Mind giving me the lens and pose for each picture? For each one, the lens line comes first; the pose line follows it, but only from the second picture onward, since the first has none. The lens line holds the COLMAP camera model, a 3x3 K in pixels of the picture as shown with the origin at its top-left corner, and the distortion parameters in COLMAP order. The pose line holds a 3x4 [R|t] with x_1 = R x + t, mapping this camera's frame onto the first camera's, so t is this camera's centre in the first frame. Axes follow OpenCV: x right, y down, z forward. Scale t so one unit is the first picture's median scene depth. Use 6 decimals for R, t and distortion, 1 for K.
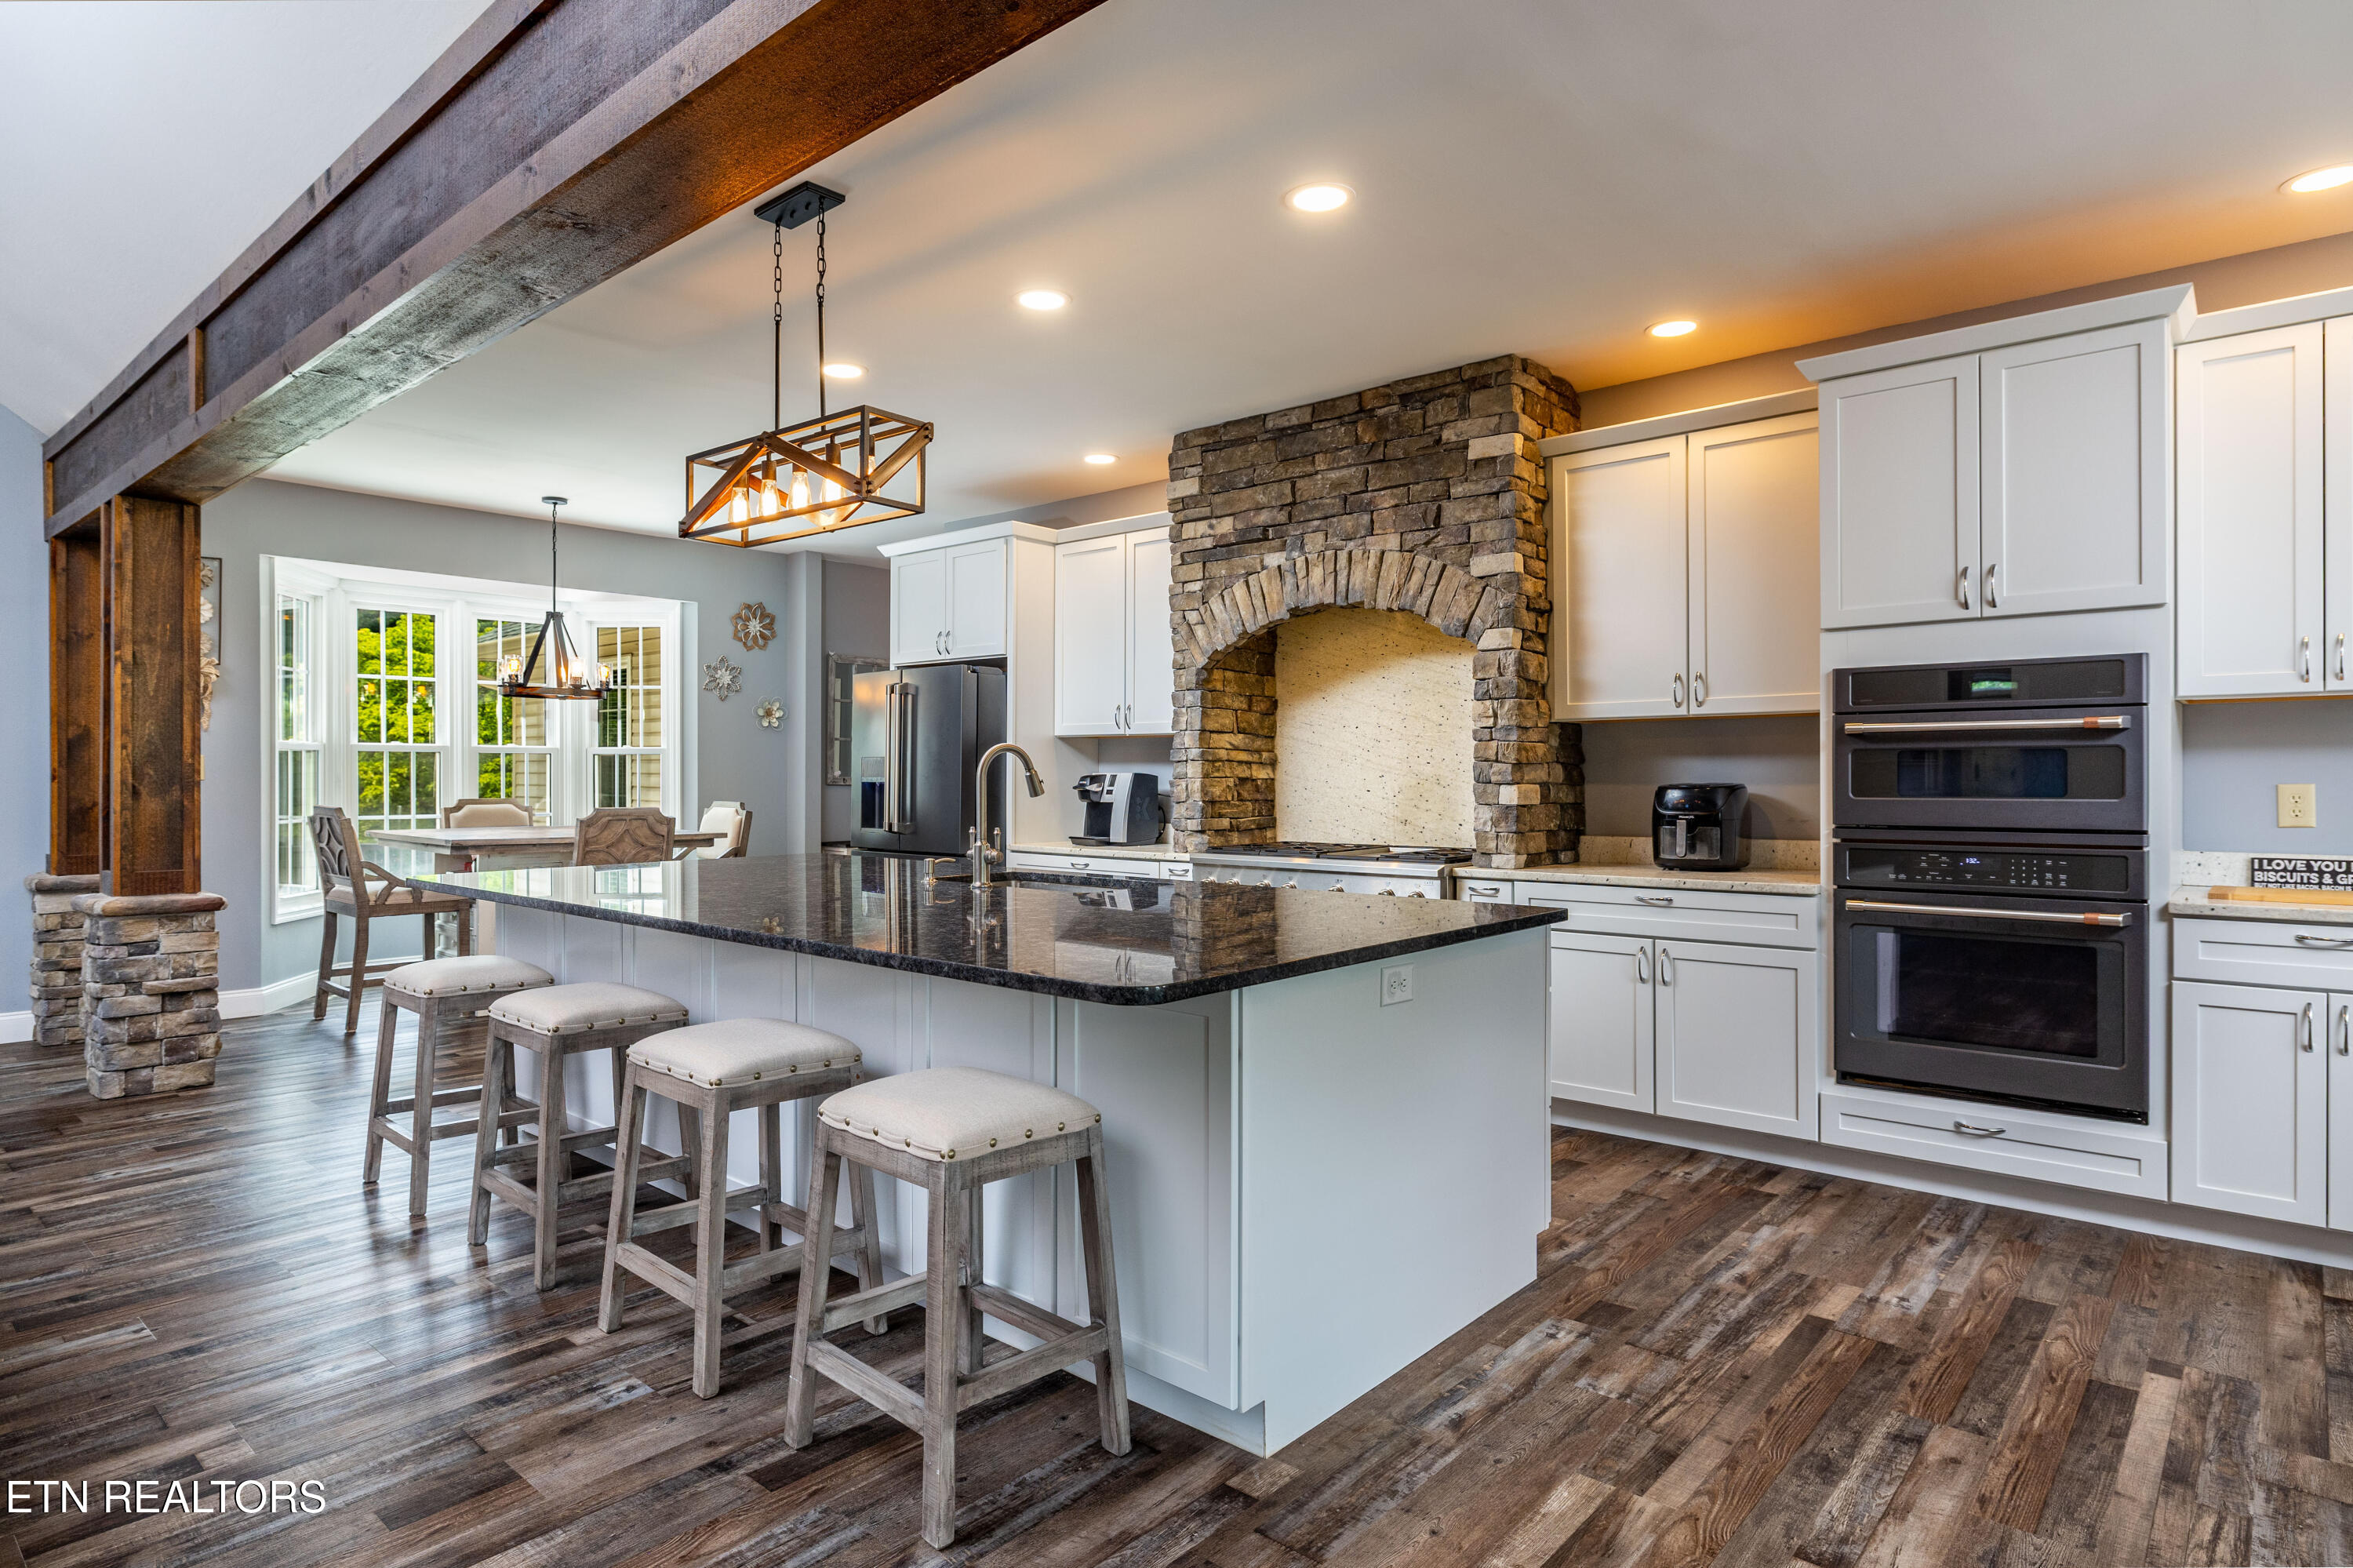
lens RADIAL K [[1280.8, 0, 1171.8], [0, 1280.8, 781.4], [0, 0, 1]] dist [-0.012763, 0.001174]
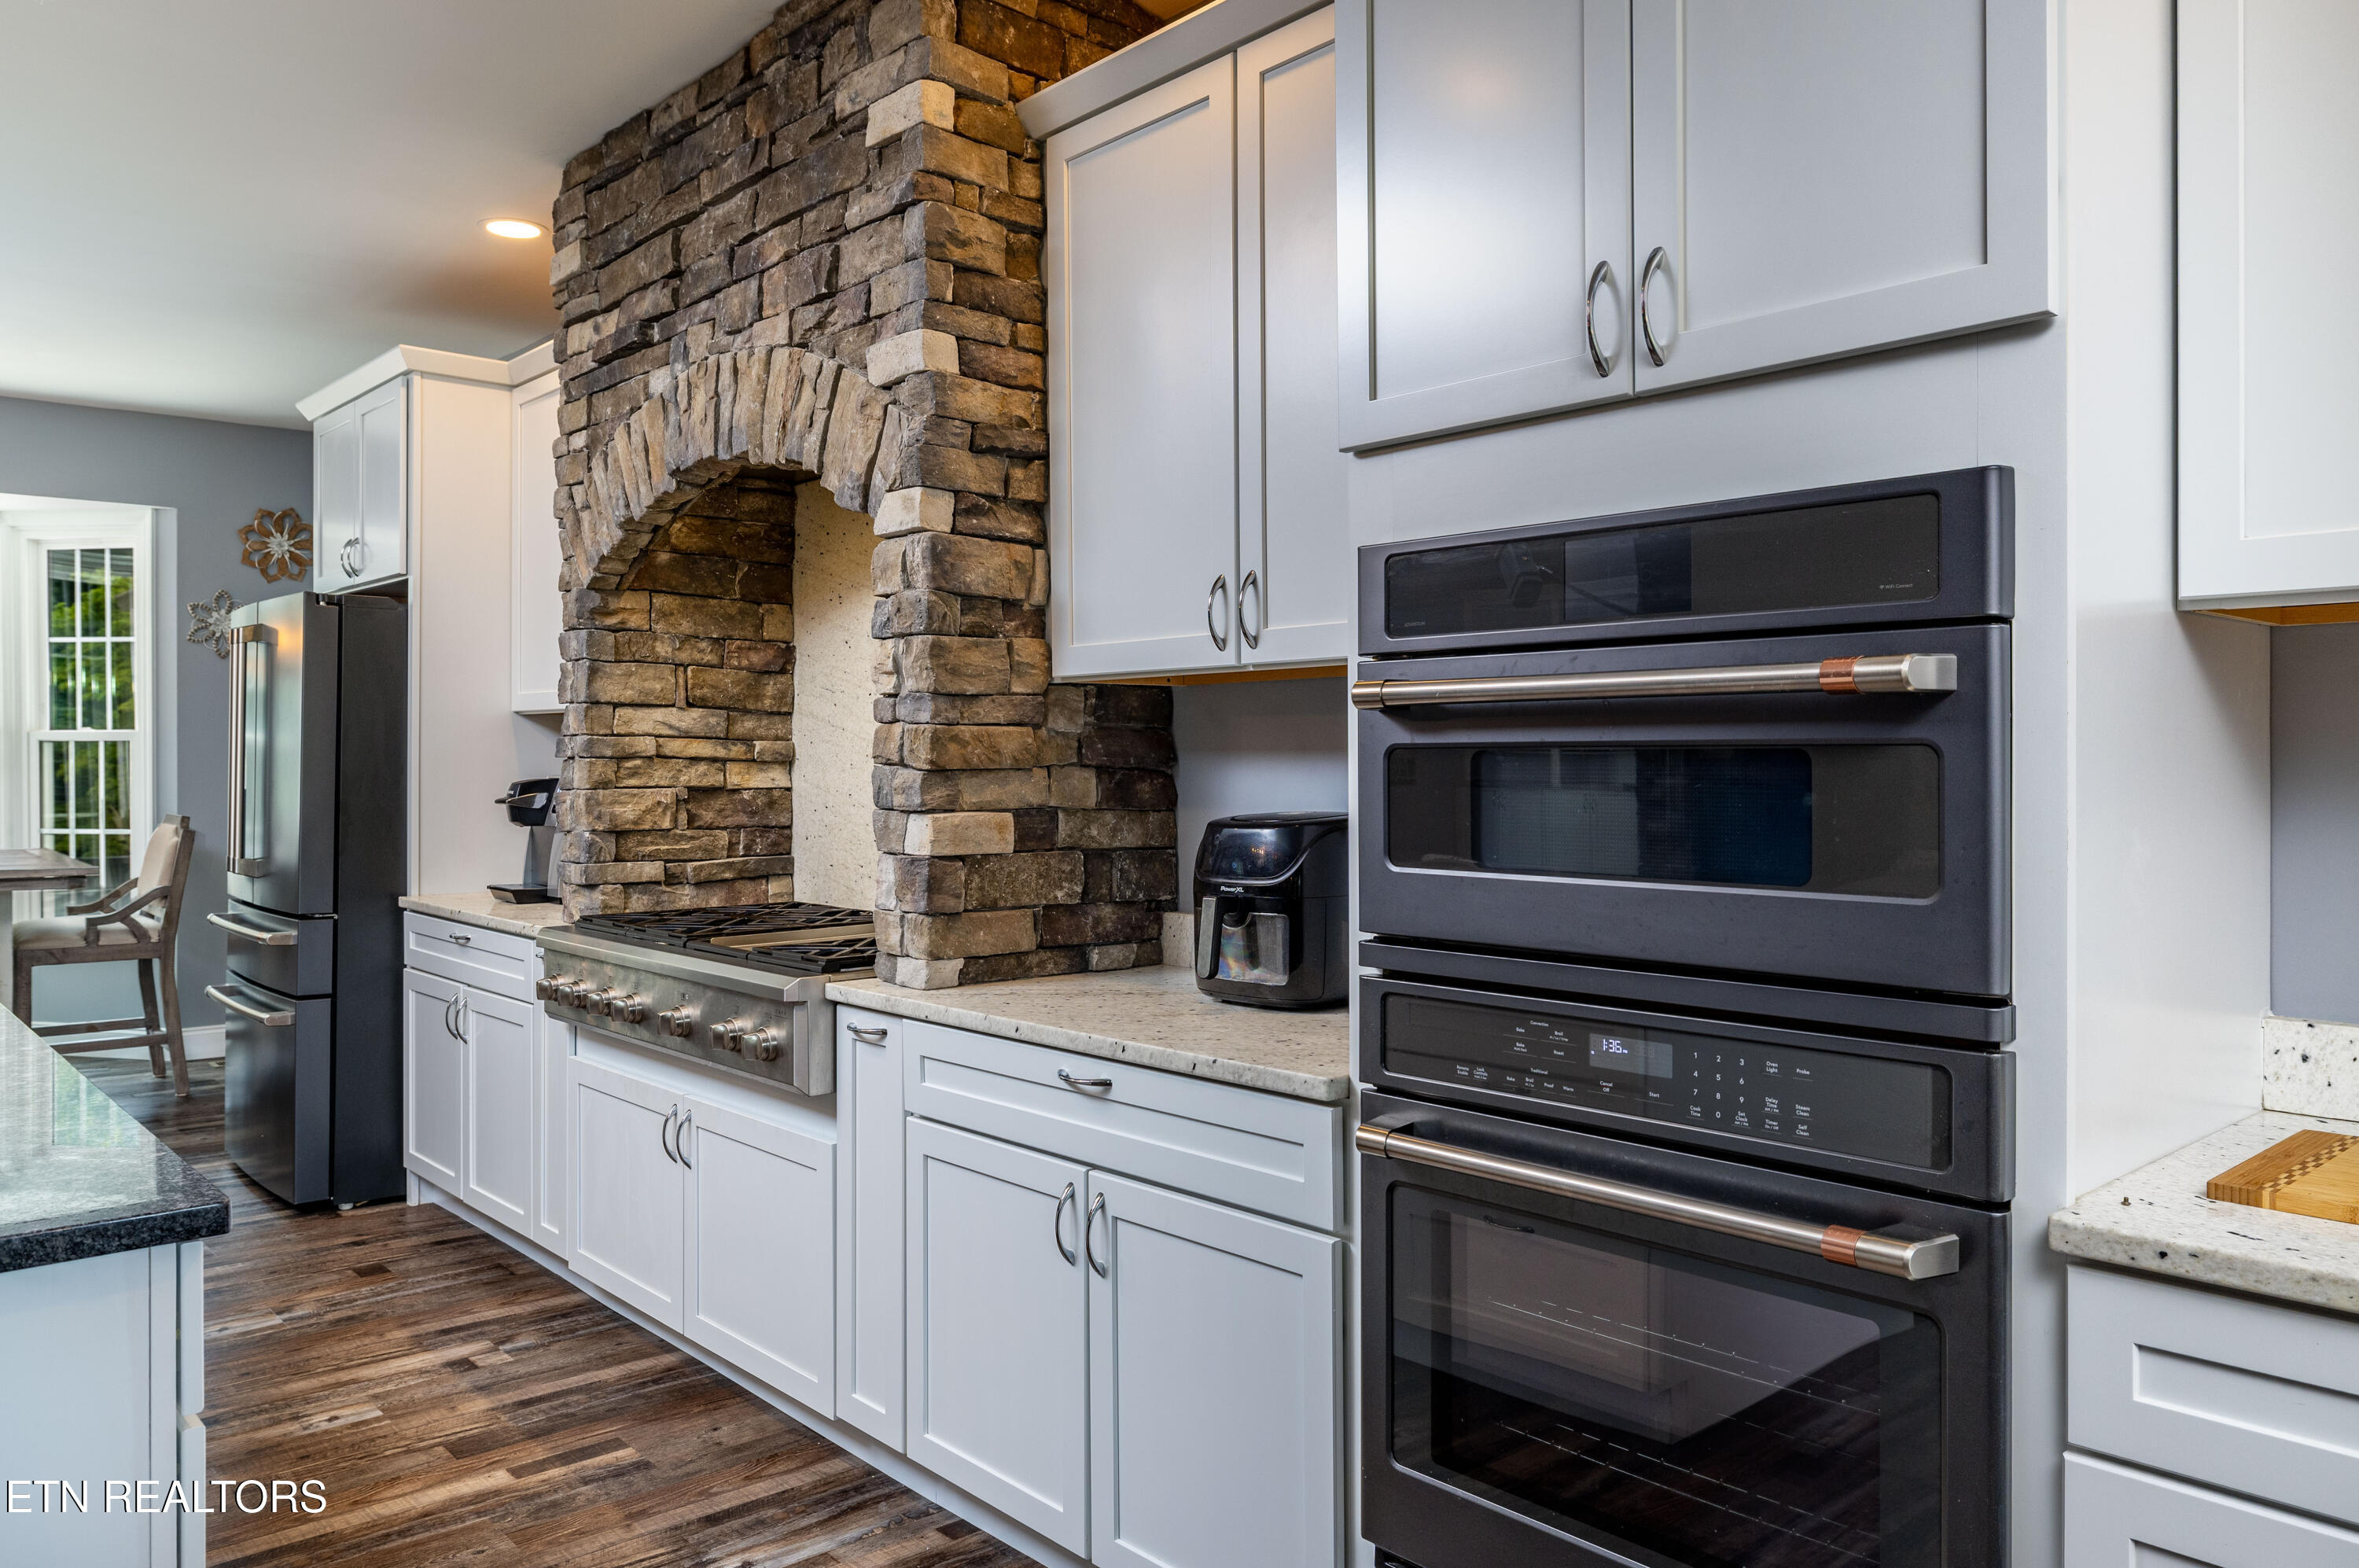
lens RADIAL K [[1672.7, 0, 1182.4], [0, 1672.7, 764.4], [0, 0, 1]] dist [0.003670, -0.001980]
pose [[0.992279, 0.001031, -0.124022, 0.428078], [-0.001154, 0.999999, -0.000924, -0.015010], [0.124021, 0.001060, 0.992279, 0.377019]]
